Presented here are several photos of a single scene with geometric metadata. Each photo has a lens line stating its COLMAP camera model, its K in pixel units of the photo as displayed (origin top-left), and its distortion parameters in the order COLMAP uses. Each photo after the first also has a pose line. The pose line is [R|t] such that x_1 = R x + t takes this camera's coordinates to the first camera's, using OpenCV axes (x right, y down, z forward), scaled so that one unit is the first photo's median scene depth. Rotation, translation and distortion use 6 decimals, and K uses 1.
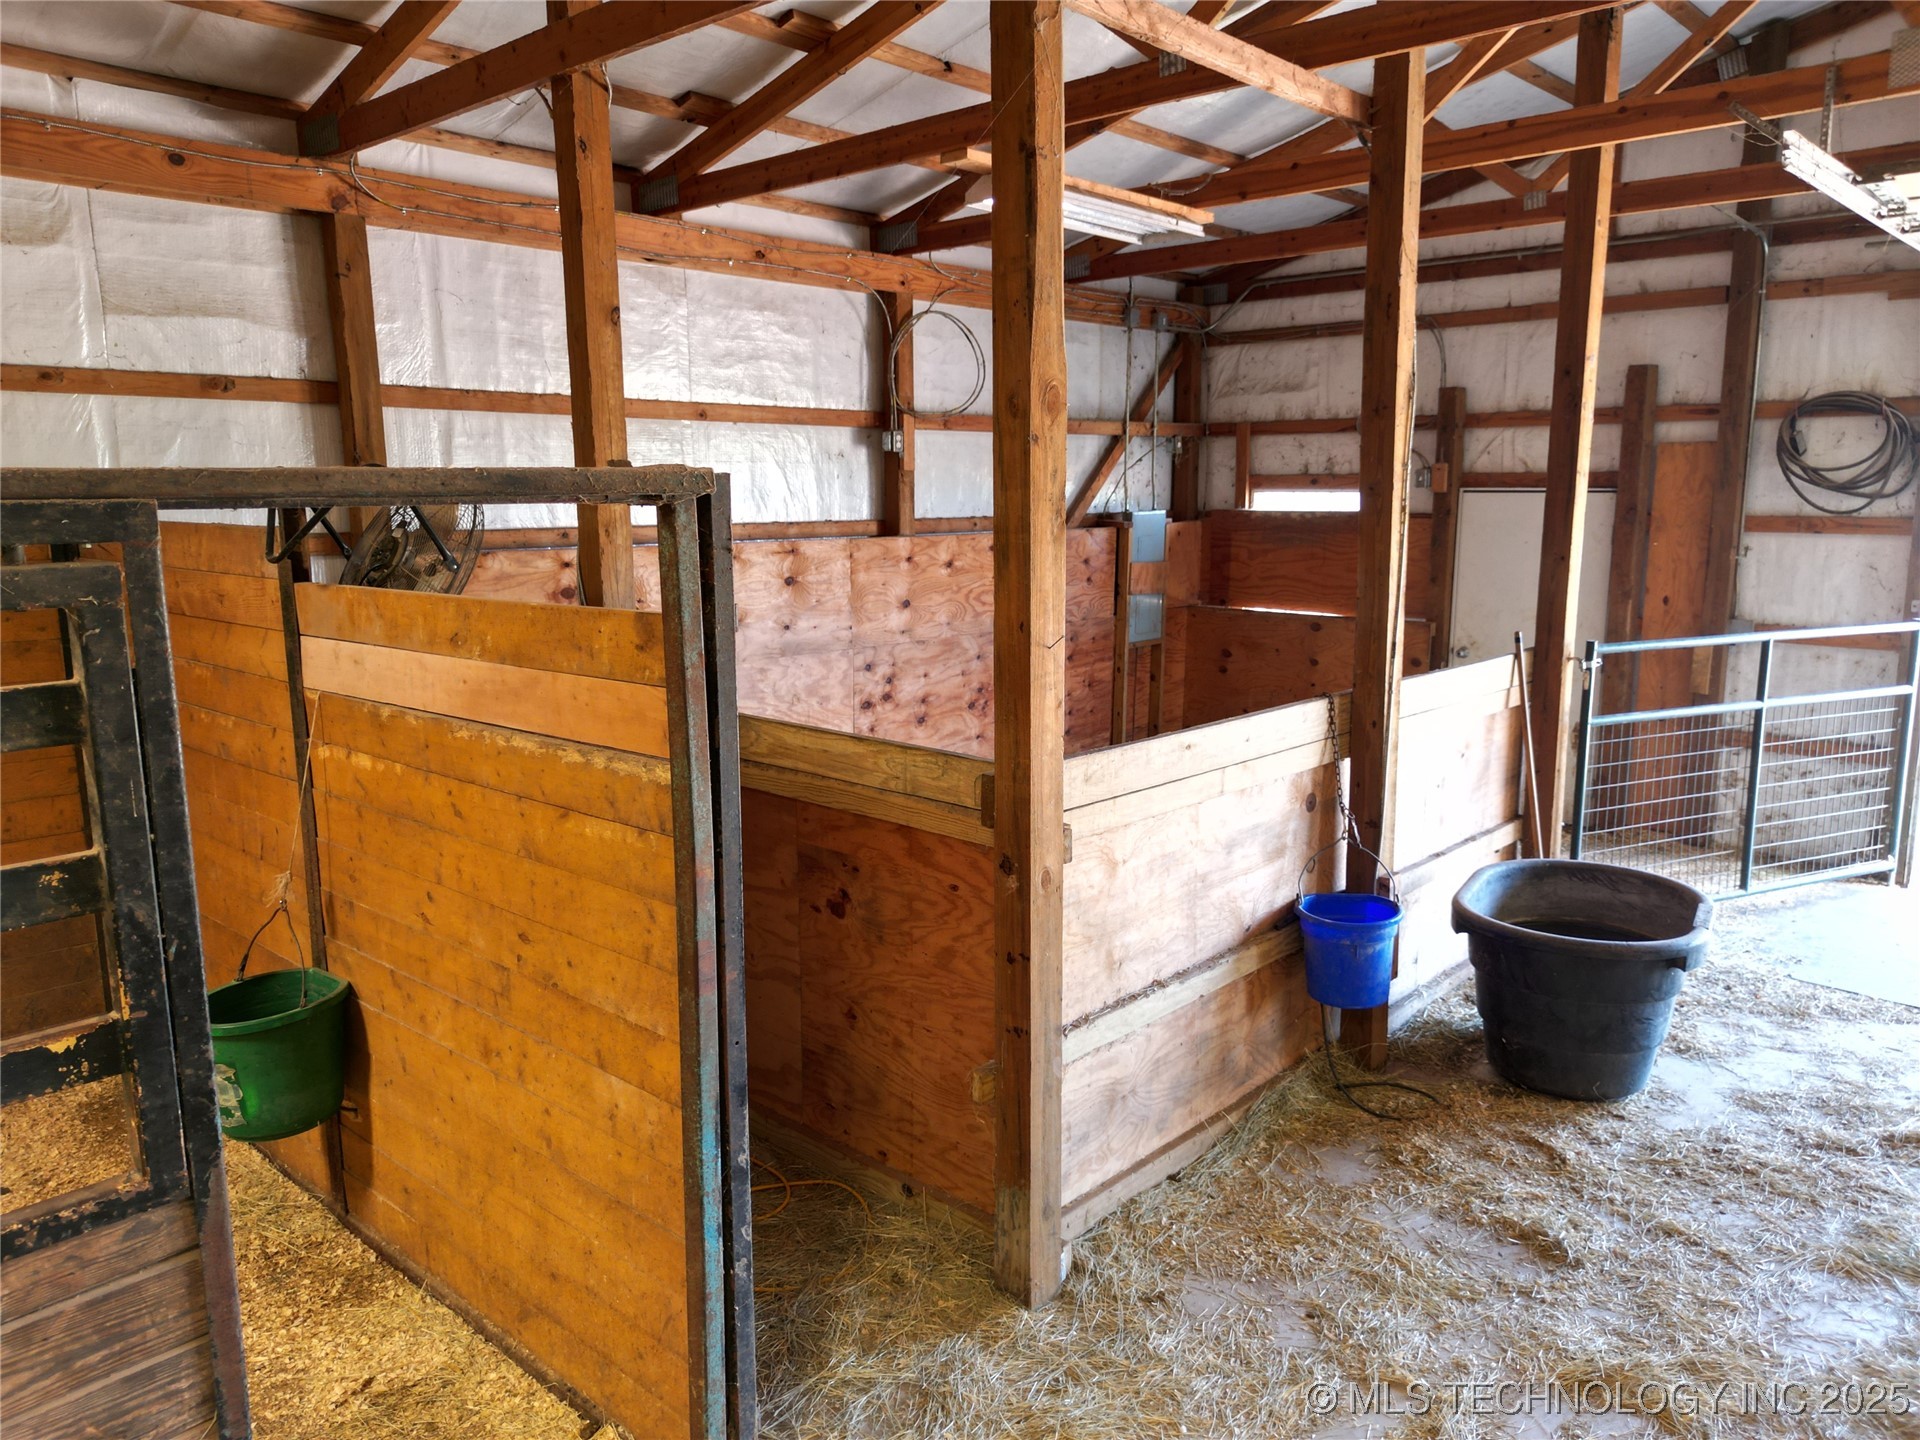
lens RADIAL K [[1369.4, 0, 960.0], [0, 1369.4, 720.0], [0, 0, 1]] dist [0.033609, -0.006960]
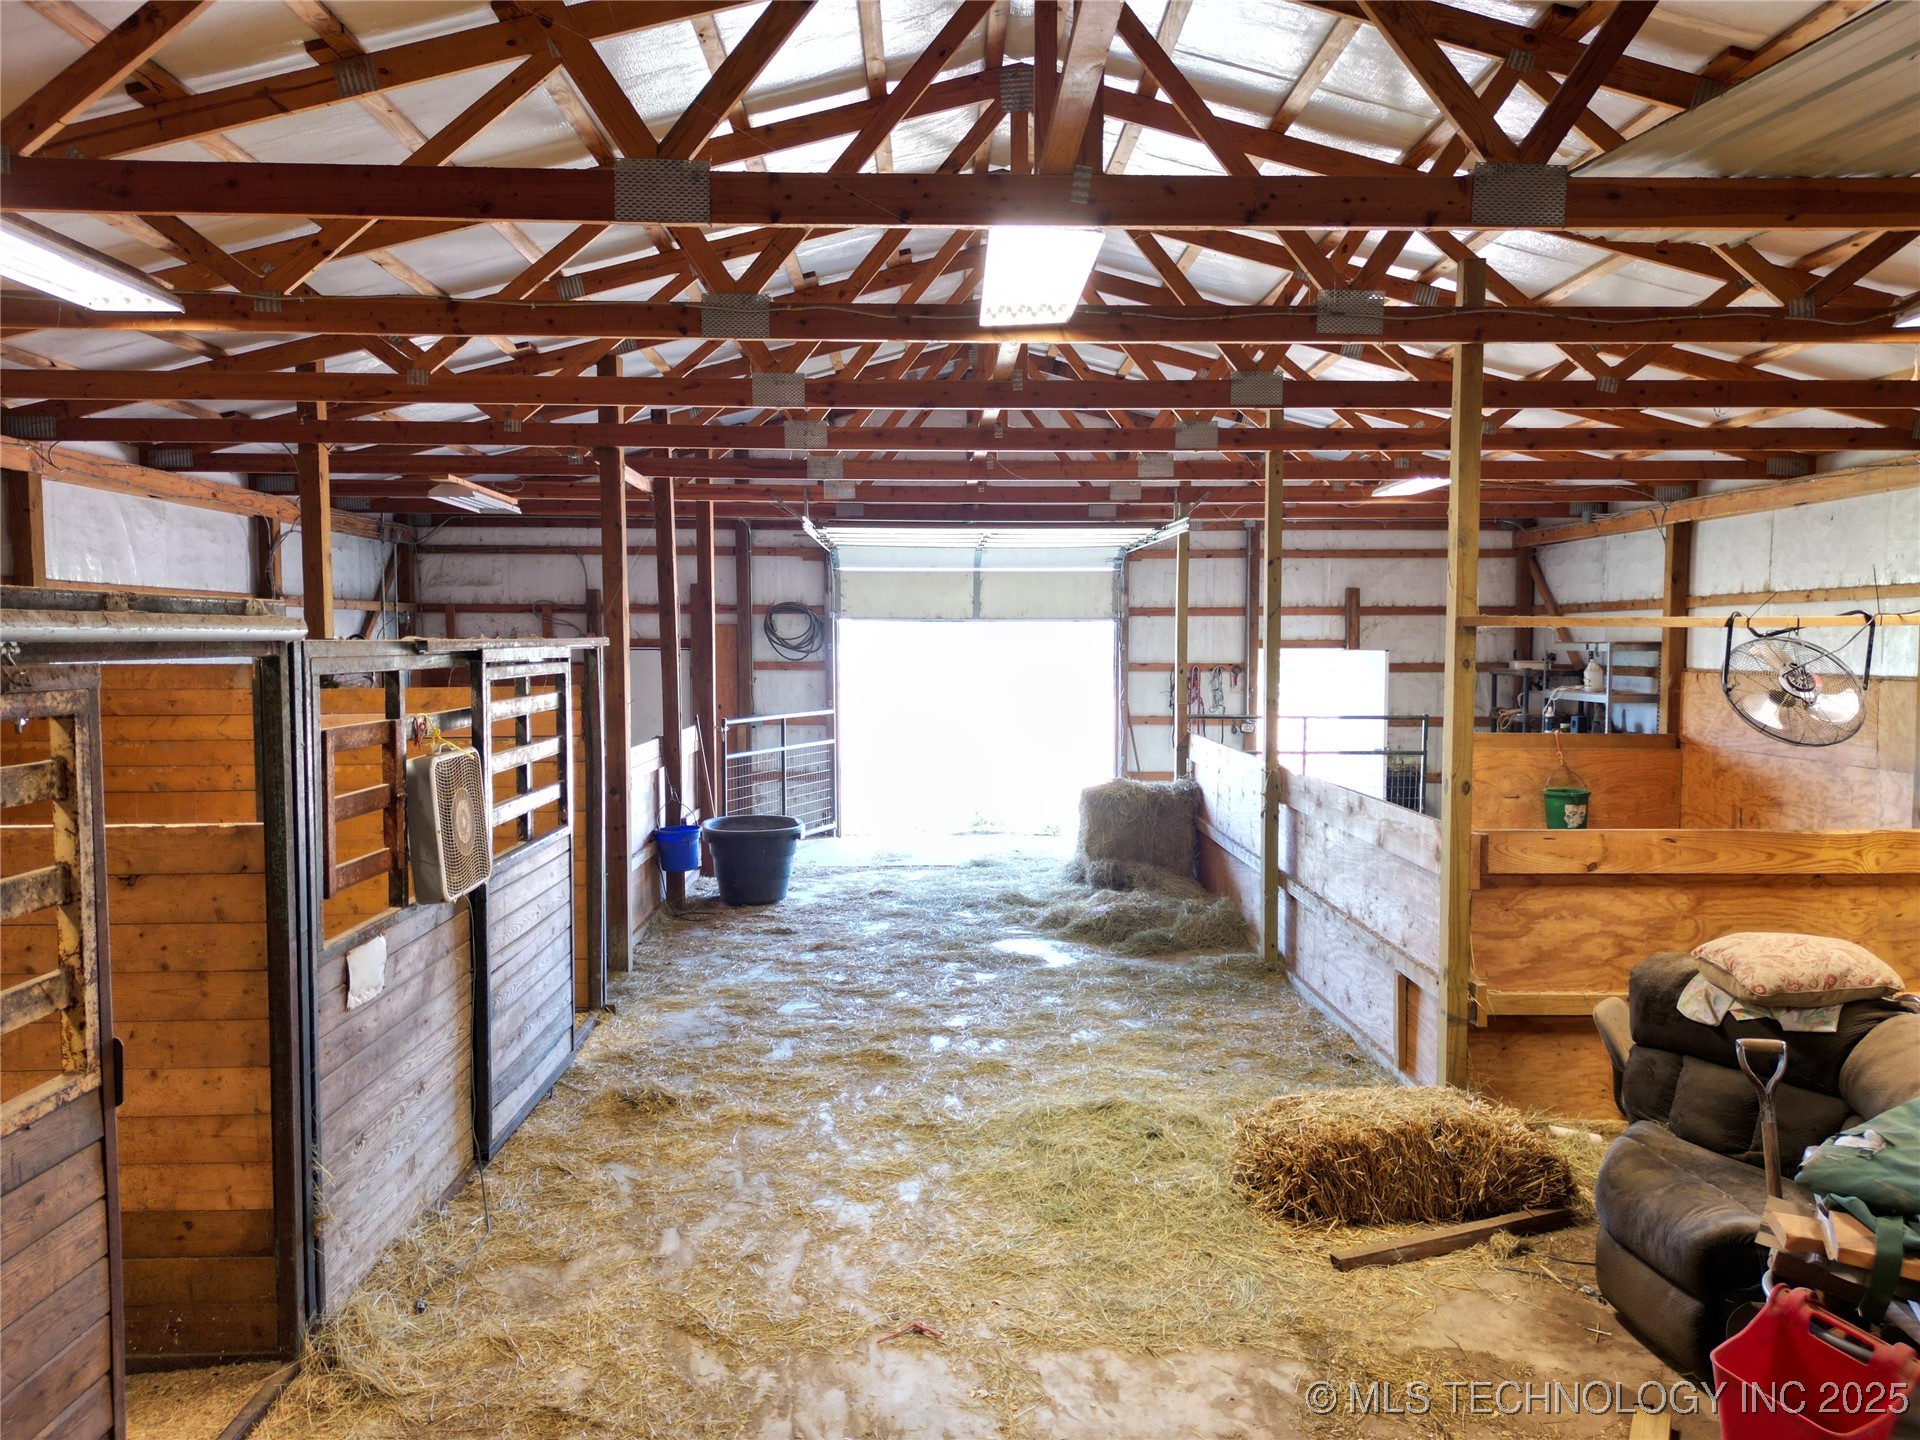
lens RADIAL K [[1369.4, 0, 960.0], [0, 1369.4, 720.0], [0, 0, 1]] dist [0.033609, -0.006960]
pose [[0.719874, -0.036364, 0.693151, -0.583758], [0.117232, 0.990650, -0.069781, 0.106364], [-0.684133, 0.131494, 0.717406, -0.595555]]
